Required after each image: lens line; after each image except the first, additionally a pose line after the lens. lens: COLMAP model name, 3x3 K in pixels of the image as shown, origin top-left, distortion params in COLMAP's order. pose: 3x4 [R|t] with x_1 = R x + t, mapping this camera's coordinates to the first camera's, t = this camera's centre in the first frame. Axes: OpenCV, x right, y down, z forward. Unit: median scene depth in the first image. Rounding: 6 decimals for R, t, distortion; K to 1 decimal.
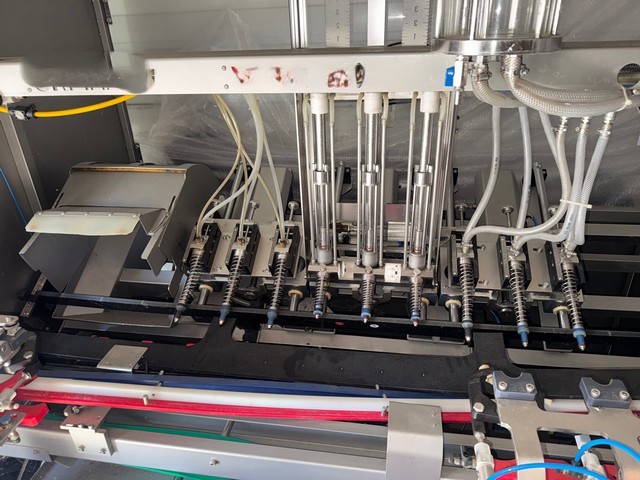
lens RADIAL K [[456.1, 0, 317.9], [0, 456.1, 241.7], [0, 0, 1]] dist [0.072322, -0.091865]
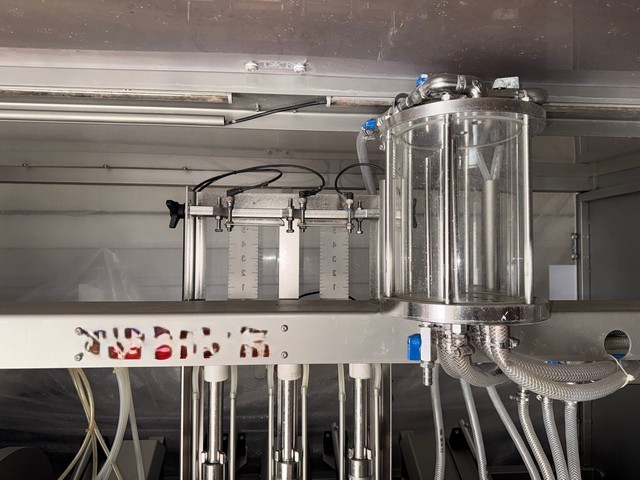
lens RADIAL K [[456.1, 0, 317.9], [0, 456.1, 241.7], [0, 0, 1]] dist [0.072322, -0.091865]
pose [[0.966550, 0.042914, 0.252861, -0.034857], [0.080970, 0.884425, -0.459605, -0.128247], [-0.243360, 0.464706, 0.851366, 0.239808]]
